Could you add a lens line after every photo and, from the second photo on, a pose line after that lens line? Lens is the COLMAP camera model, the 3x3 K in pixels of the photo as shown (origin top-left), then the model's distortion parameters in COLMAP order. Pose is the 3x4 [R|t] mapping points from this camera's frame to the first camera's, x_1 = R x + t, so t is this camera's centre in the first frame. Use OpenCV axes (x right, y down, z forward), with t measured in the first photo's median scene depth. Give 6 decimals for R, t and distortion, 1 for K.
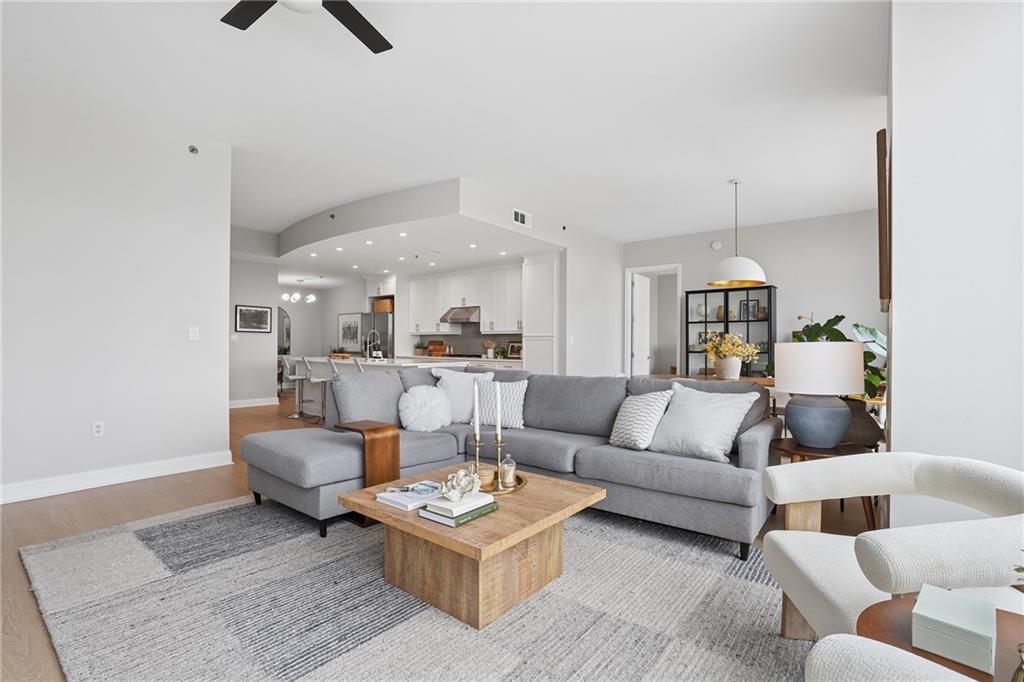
lens RADIAL K [[461.4, 0, 511.5], [0, 461.4, 344.1], [0, 0, 1]] dist [-0.030163, 0.009529]
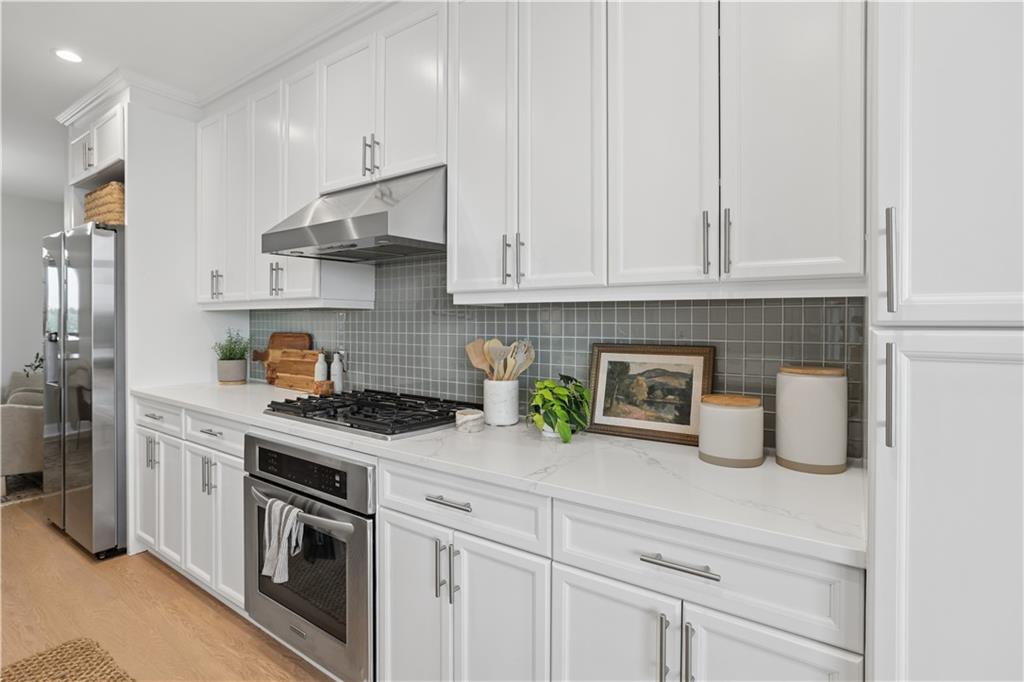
lens RADIAL K [[501.0, 0, 517.2], [0, 501.0, 328.7], [0, 0, 1]] dist [-0.011859, 0.005746]
pose [[0.998348, -0.003932, 0.057315, -0.050458], [0.003273, 0.999927, 0.011590, -0.014074], [-0.057357, -0.011384, 0.998289, 0.779025]]
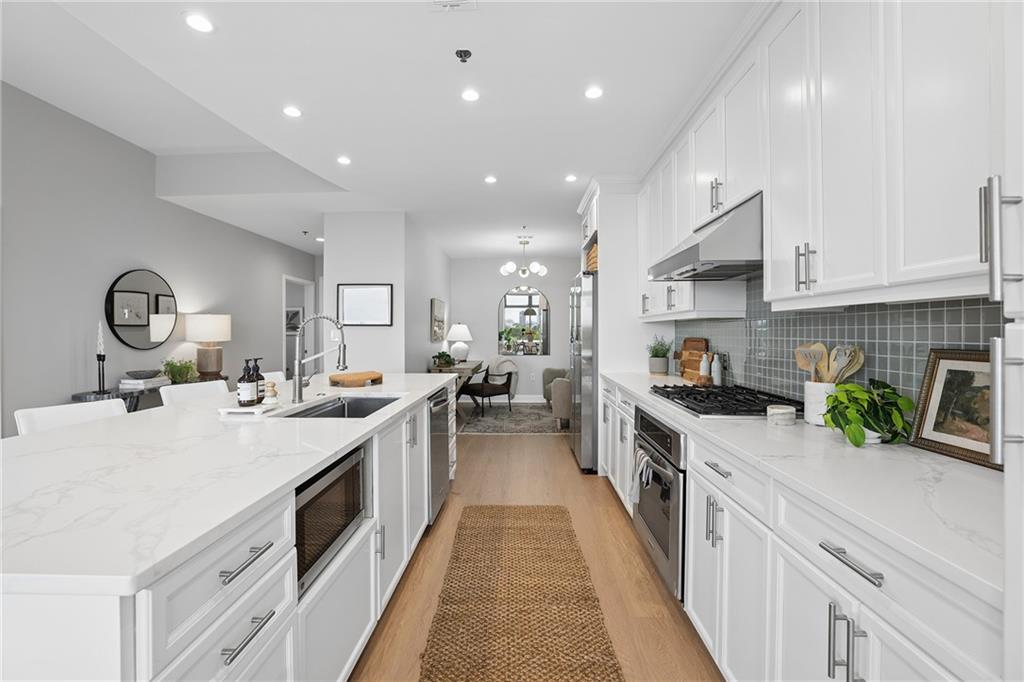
lens RADIAL K [[445.5, 0, 502.5], [0, 445.5, 333.8], [0, 0, 1]] dist [-0.037873, 0.011182]
pose [[0.586994, -0.005627, -0.809571, 0.030527], [0.005703, 0.999980, -0.002816, -0.011320], [0.809571, -0.002964, 0.587015, 0.764005]]
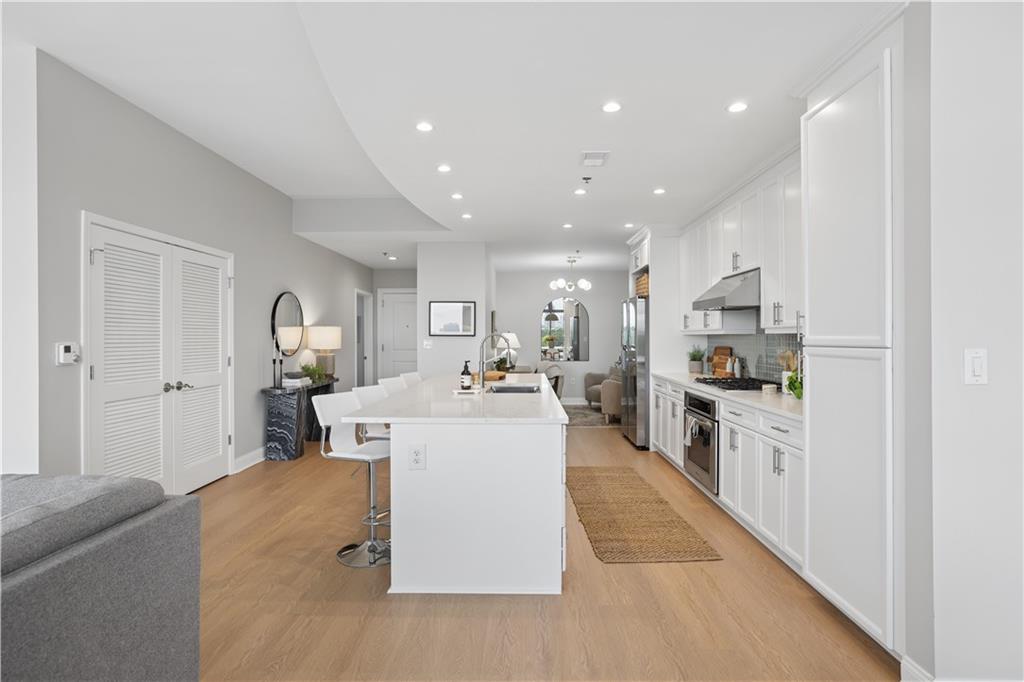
lens RADIAL K [[516.6, 0, 509.5], [0, 516.6, 333.7], [0, 0, 1]] dist [-0.027048, 0.000538]
pose [[0.603124, -0.013138, -0.797539, 0.161583], [0.006371, 0.999912, -0.011654, -0.018158], [0.797622, 0.001948, 0.603155, 0.538169]]
